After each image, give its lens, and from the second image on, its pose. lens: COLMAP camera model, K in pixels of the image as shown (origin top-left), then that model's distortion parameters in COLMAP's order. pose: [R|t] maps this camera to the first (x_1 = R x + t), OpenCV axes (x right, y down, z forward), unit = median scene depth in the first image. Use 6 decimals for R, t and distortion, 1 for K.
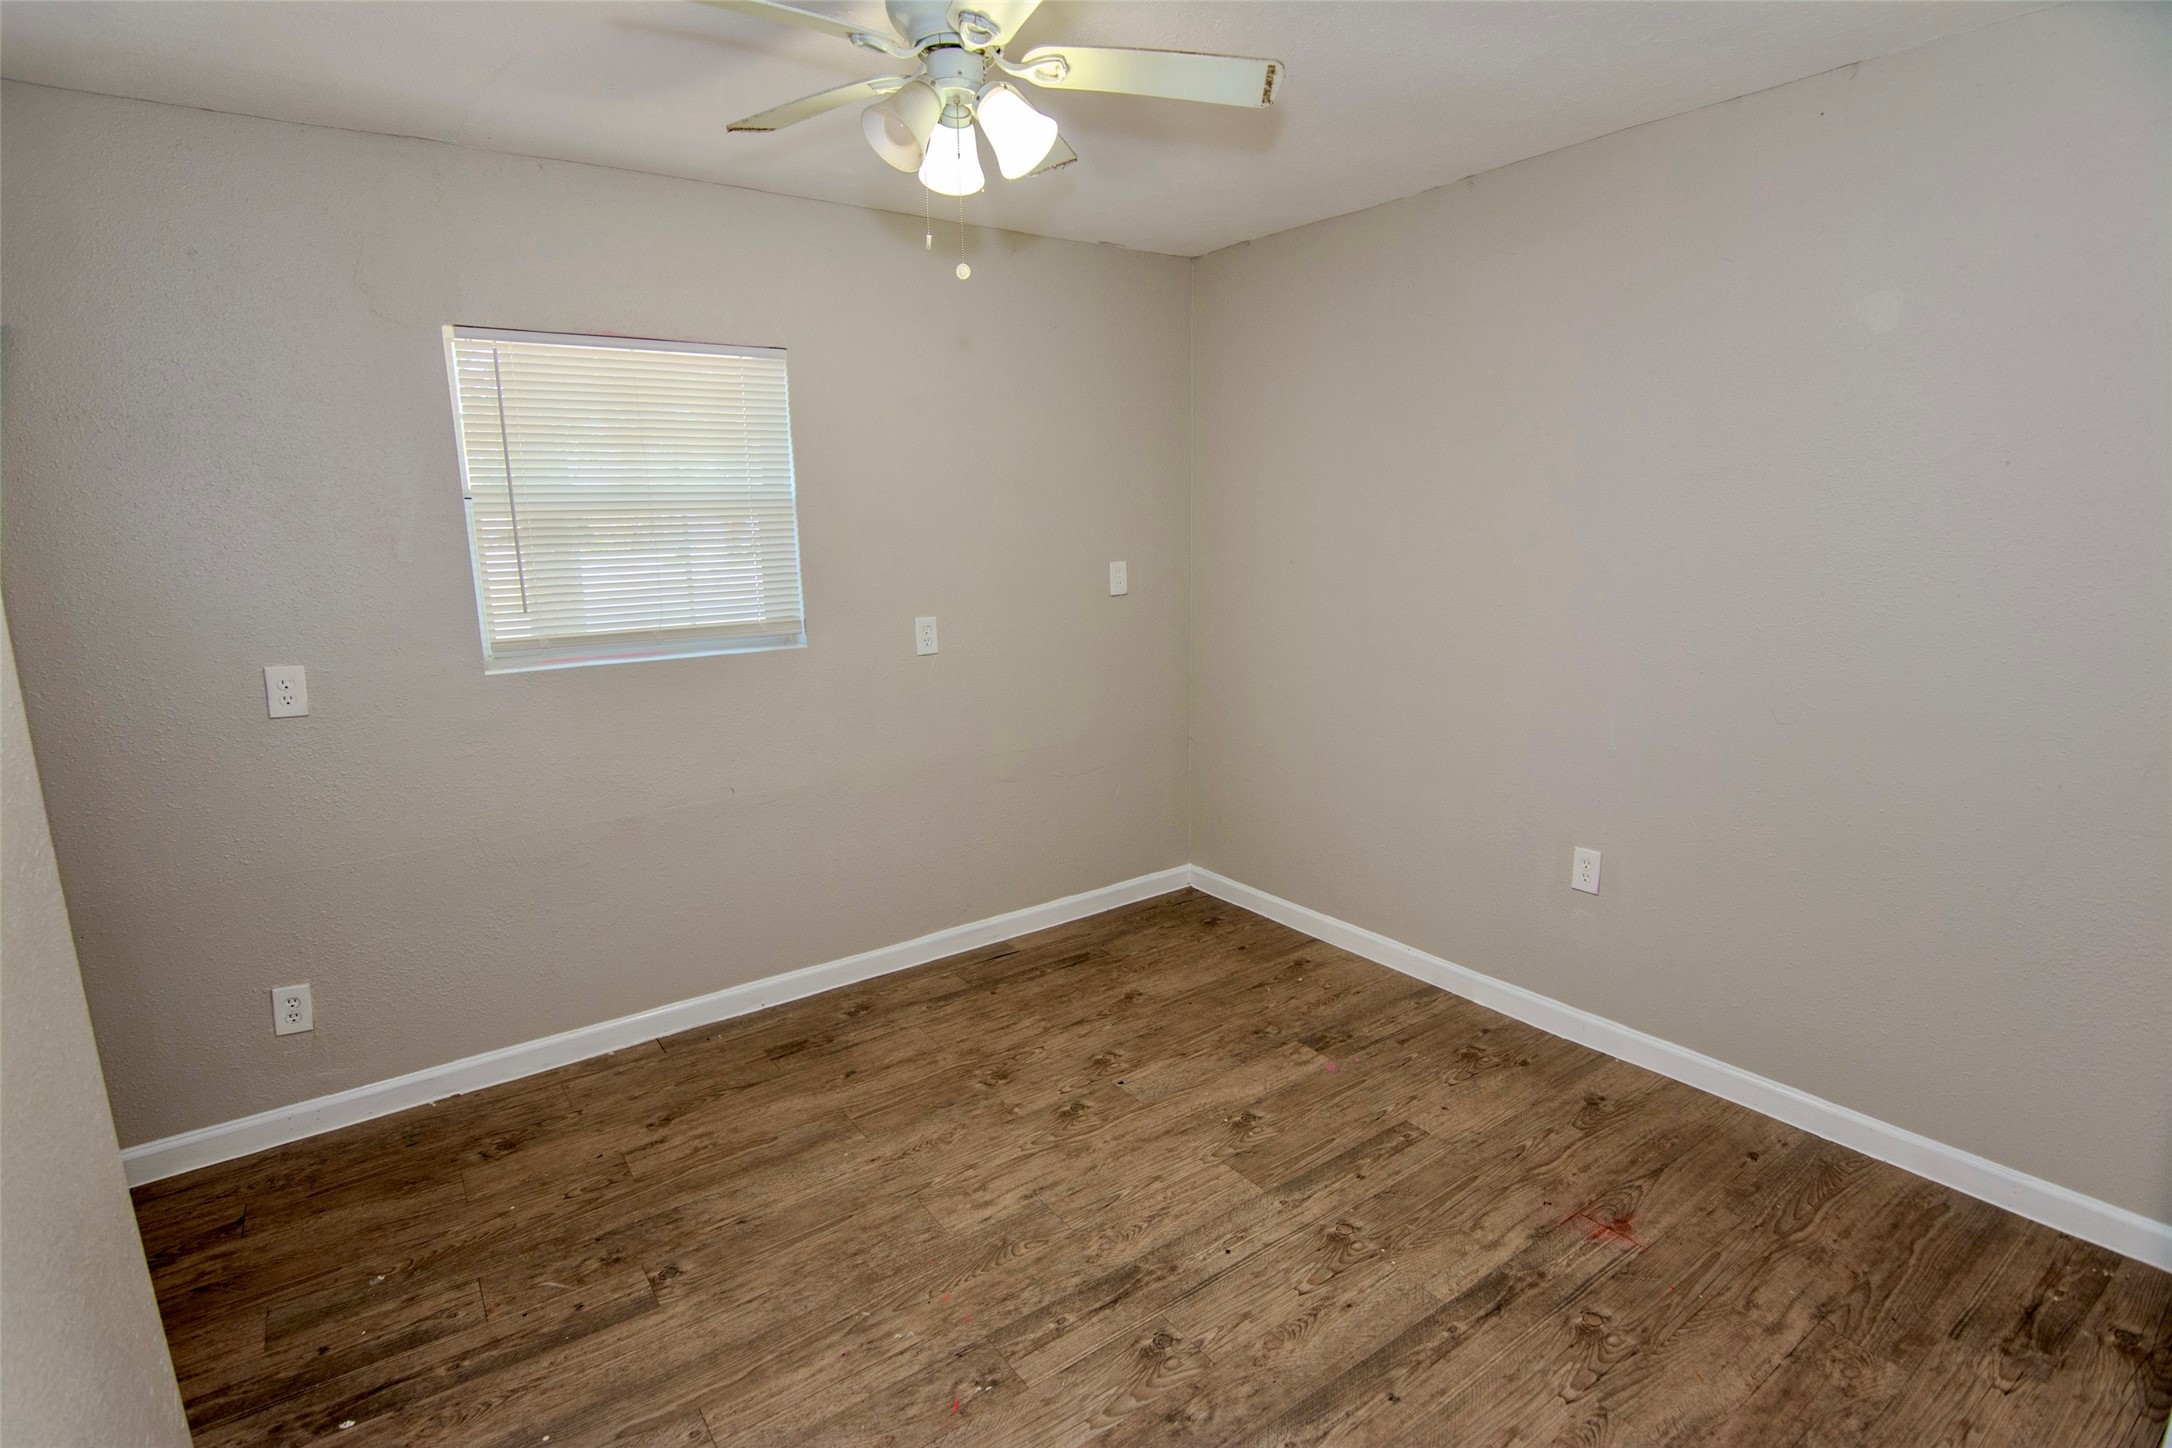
lens RADIAL K [[1037.3, 0, 1076.6], [0, 1037.3, 729.8], [0, 0, 1]] dist [-0.000273, -0.000201]
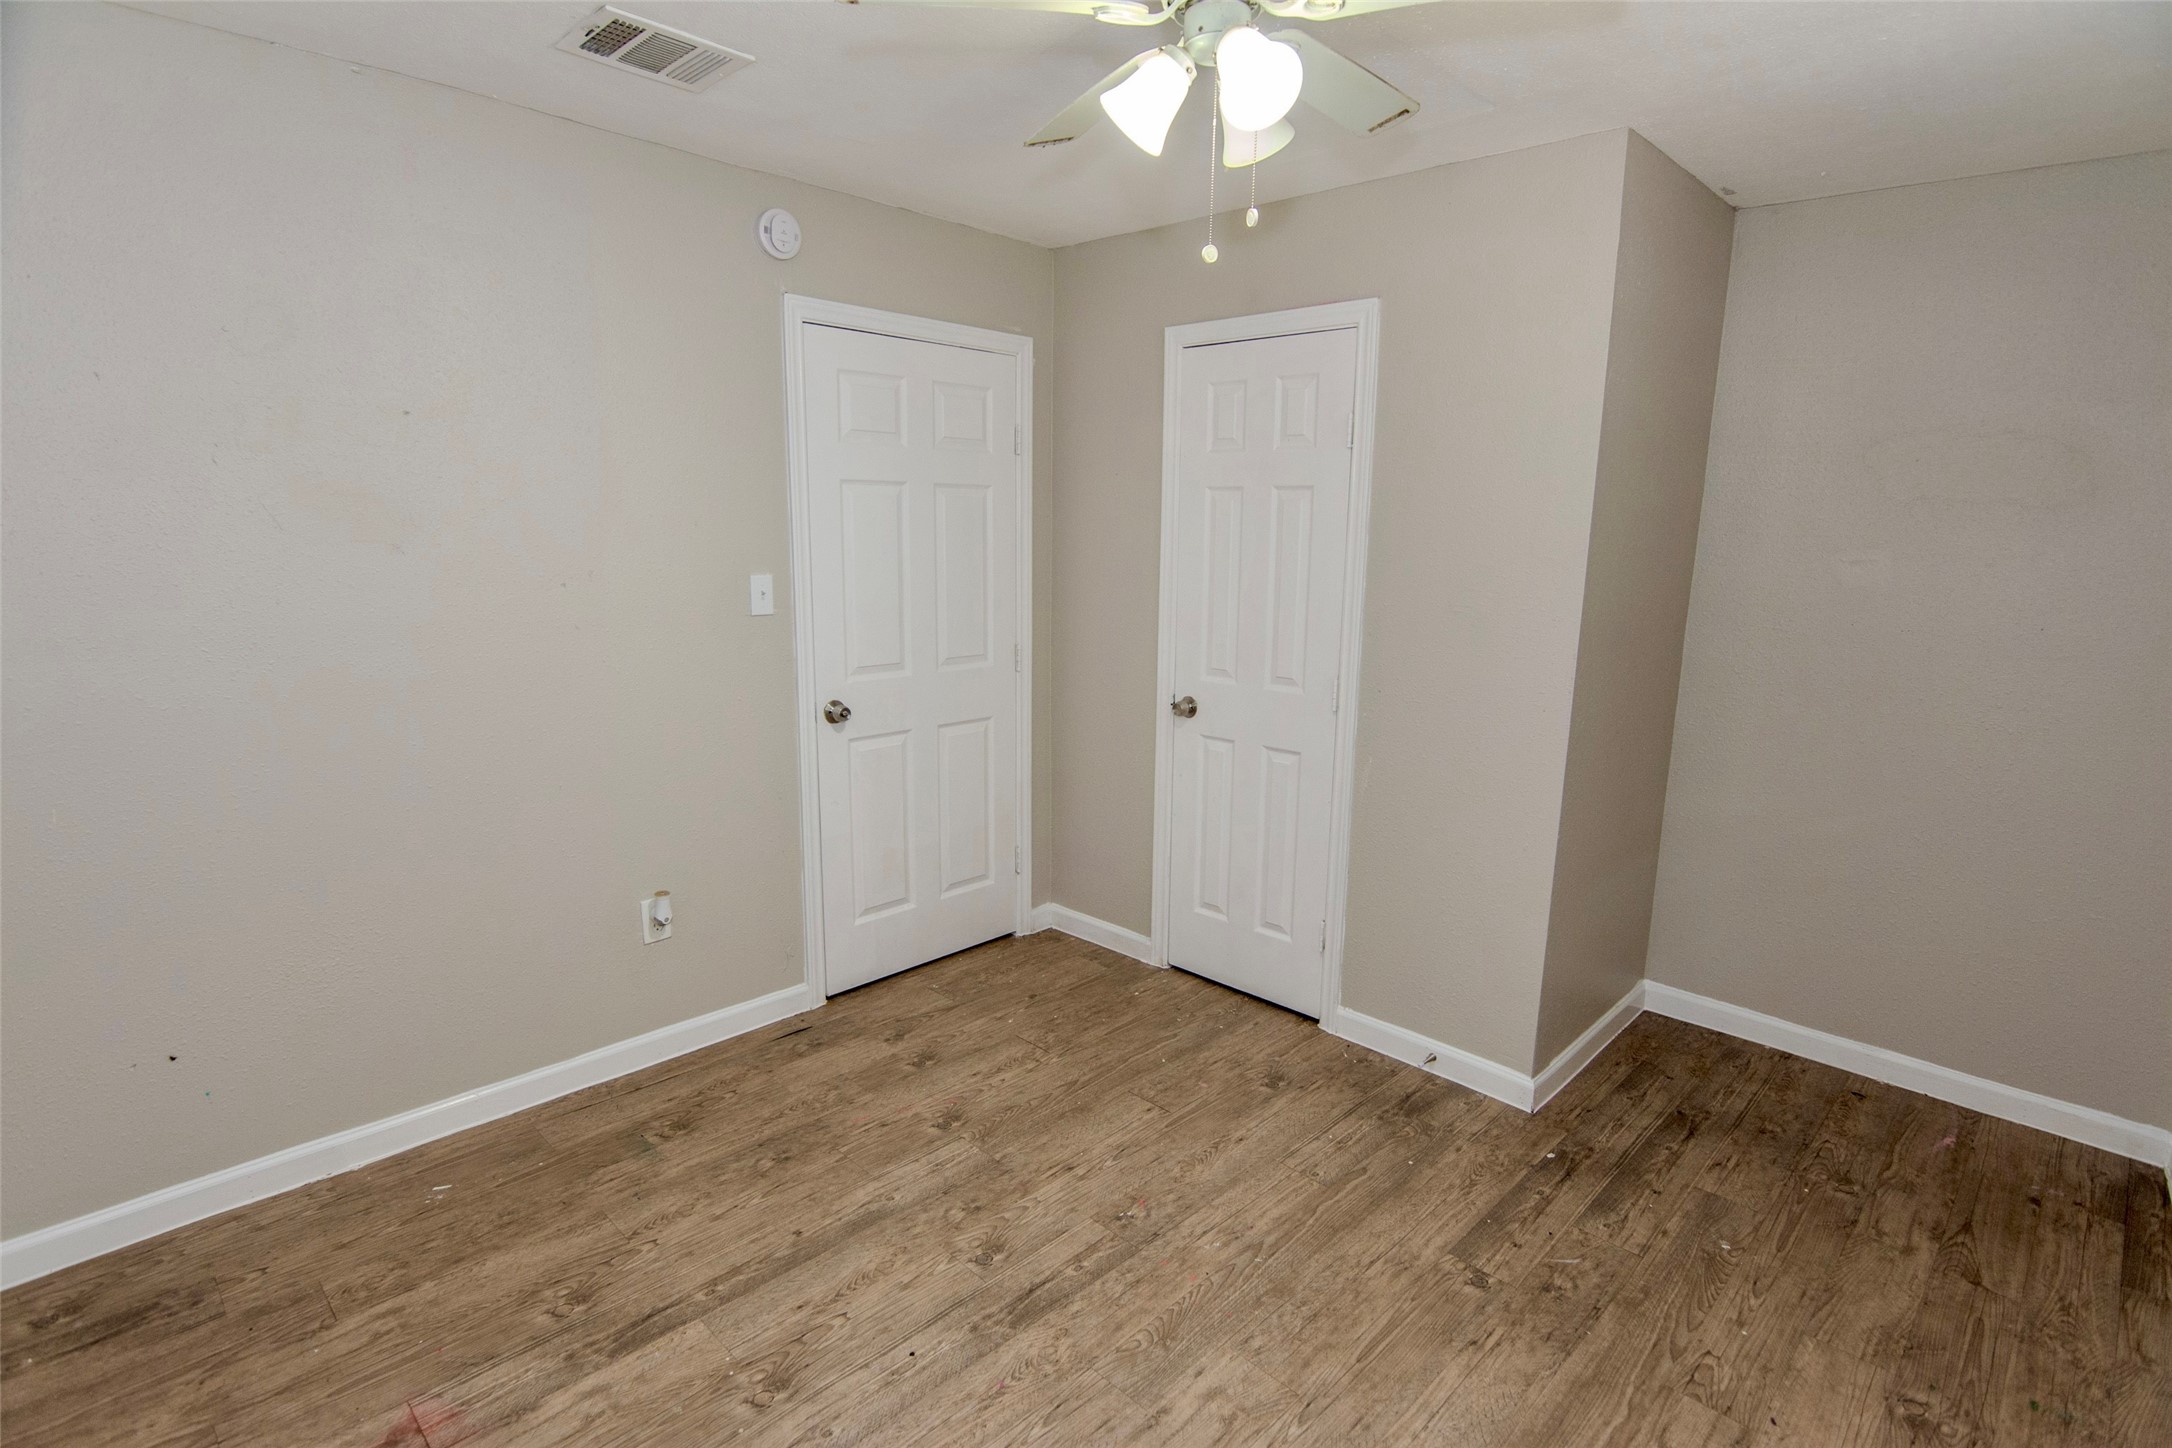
lens RADIAL K [[1037.3, 0, 1085.6], [0, 1037.3, 720.3], [0, 0, 1]] dist [-0.000273, -0.000201]
pose [[-0.982254, 0.033540, -0.184530, 0.154152], [-0.040902, 0.921891, 0.385284, -0.364768], [0.183039, 0.385995, -0.904160, 1.712147]]
